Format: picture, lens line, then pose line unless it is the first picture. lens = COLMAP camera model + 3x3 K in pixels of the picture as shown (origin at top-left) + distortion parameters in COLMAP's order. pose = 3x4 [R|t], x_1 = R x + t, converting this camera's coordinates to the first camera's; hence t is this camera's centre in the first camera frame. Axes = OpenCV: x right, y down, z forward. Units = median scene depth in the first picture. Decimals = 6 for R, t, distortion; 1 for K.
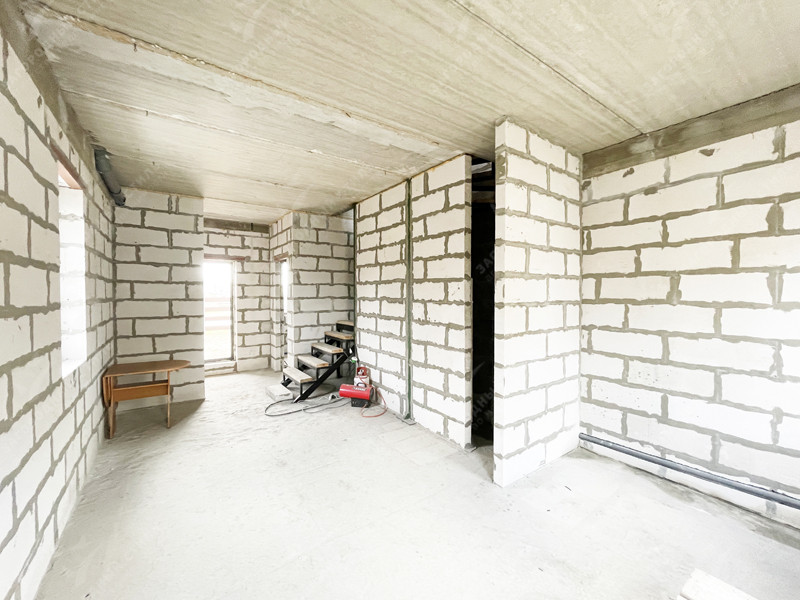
lens RADIAL K [[329.4, 0, 398.1], [0, 329.4, 298.8], [0, 0, 1]] dist [-0.002466, -0.000251]
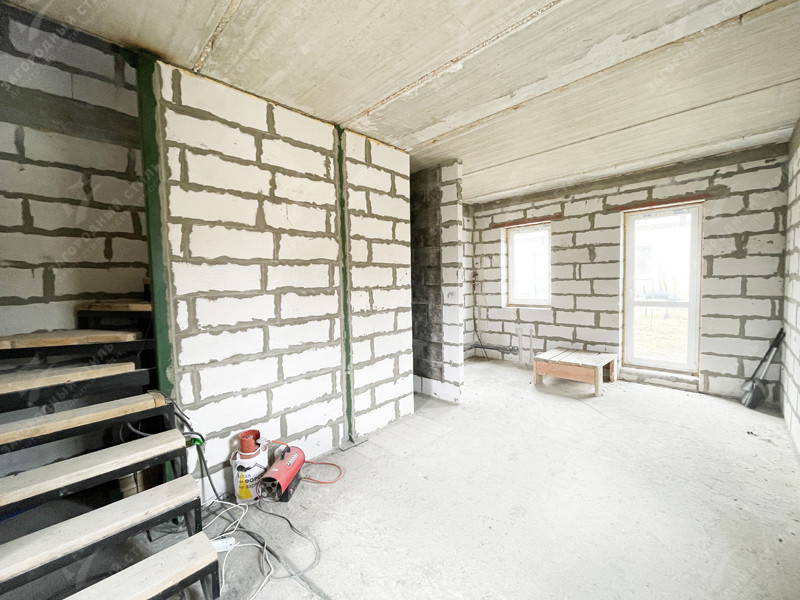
lens RADIAL K [[329.4, 0, 398.1], [0, 329.4, 298.8], [0, 0, 1]] dist [-0.002466, -0.000251]
pose [[-0.179215, -0.051041, 0.982485, -0.809889], [0.045059, 0.997179, 0.060024, -0.014388], [-0.982777, 0.055027, -0.176410, 1.113113]]
